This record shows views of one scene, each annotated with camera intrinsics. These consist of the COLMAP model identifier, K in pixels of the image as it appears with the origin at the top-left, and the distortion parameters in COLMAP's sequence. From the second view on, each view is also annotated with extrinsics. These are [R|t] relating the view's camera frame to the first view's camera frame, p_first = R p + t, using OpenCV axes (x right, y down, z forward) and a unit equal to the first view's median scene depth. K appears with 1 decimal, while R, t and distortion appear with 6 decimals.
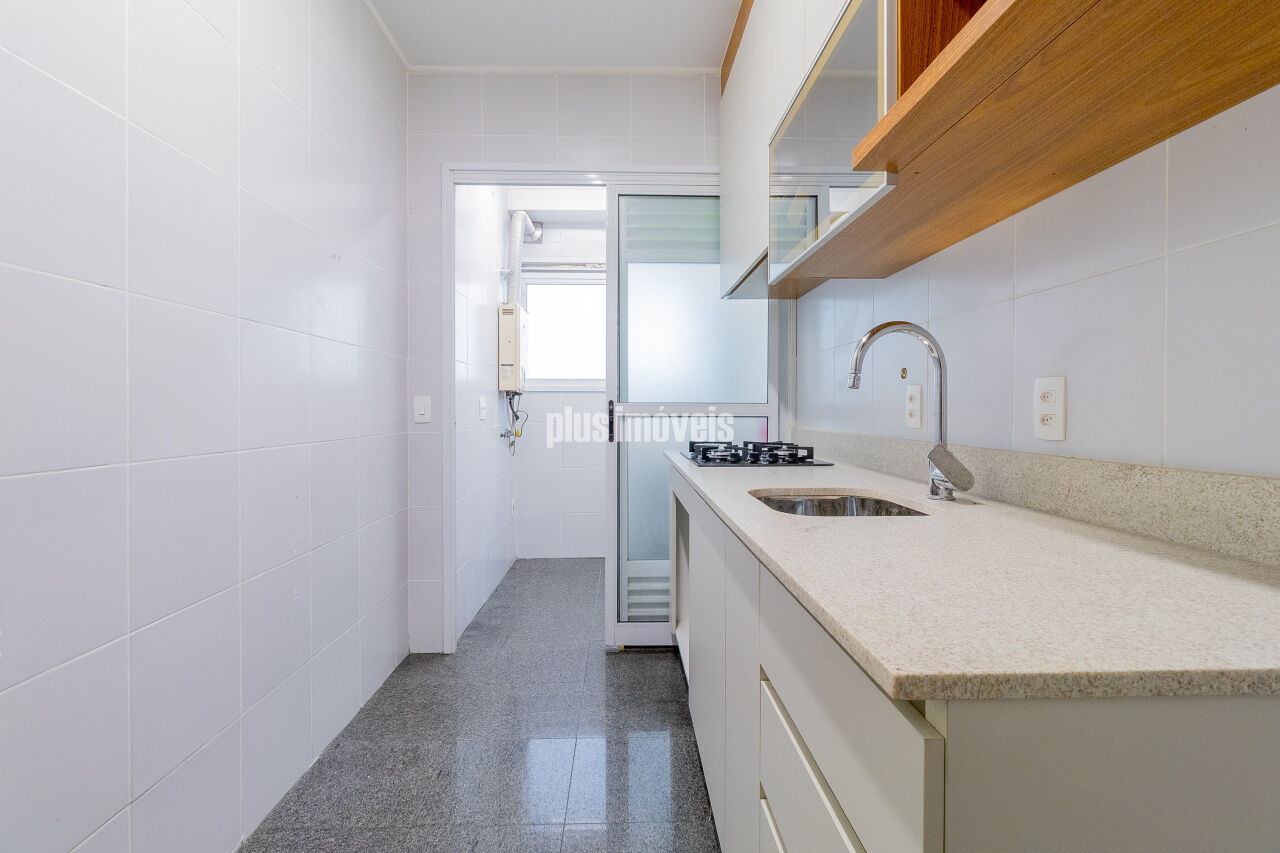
lens RADIAL K [[585.2, 0, 639.7], [0, 585.2, 411.9], [0, 0, 1]] dist [-0.001785, 0.000729]
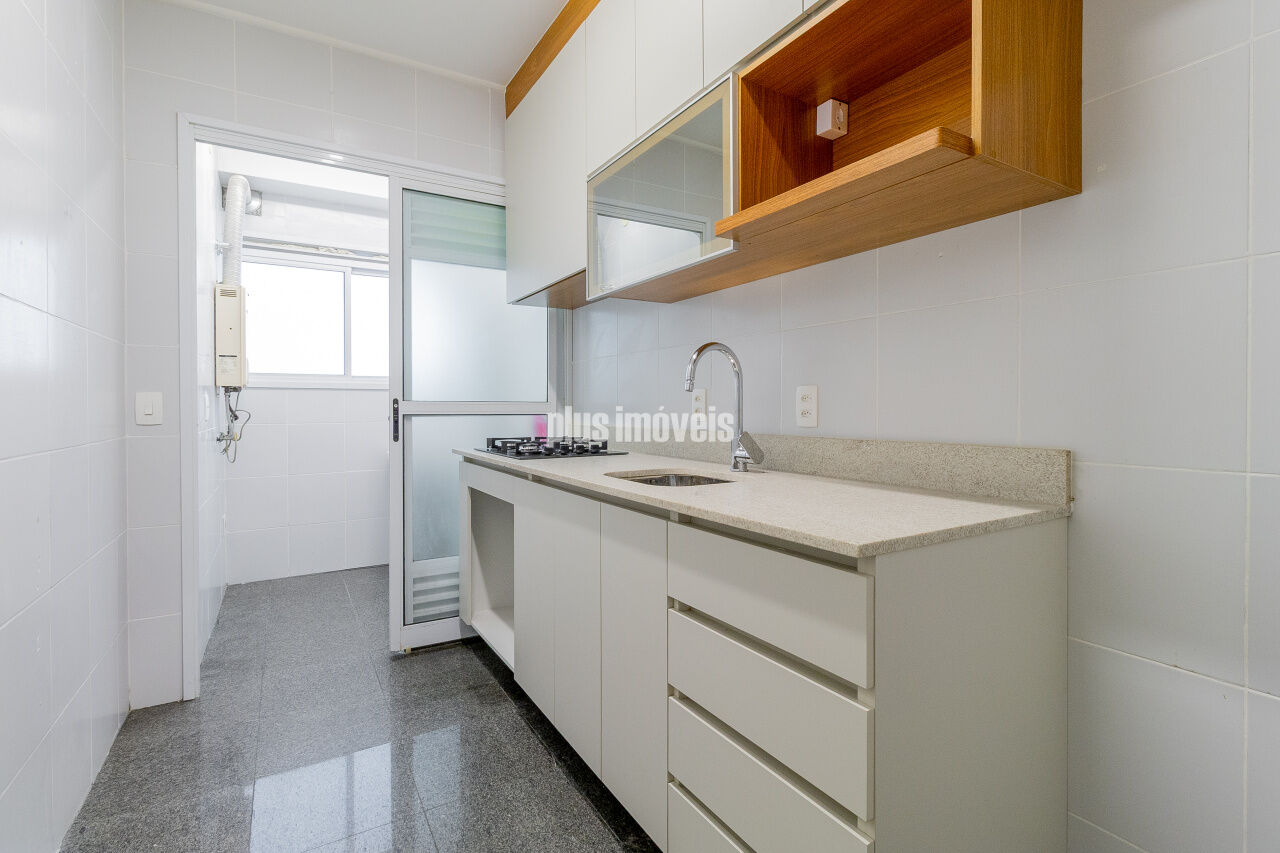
lens RADIAL K [[585.2, 0, 639.7], [0, 585.2, 411.9], [0, 0, 1]] dist [-0.001785, 0.000729]
pose [[0.872292, -0.005208, 0.488957, -0.169740], [0.004207, 0.999986, 0.003146, 0.001007], [-0.488967, -0.000687, 0.872302, -0.045076]]
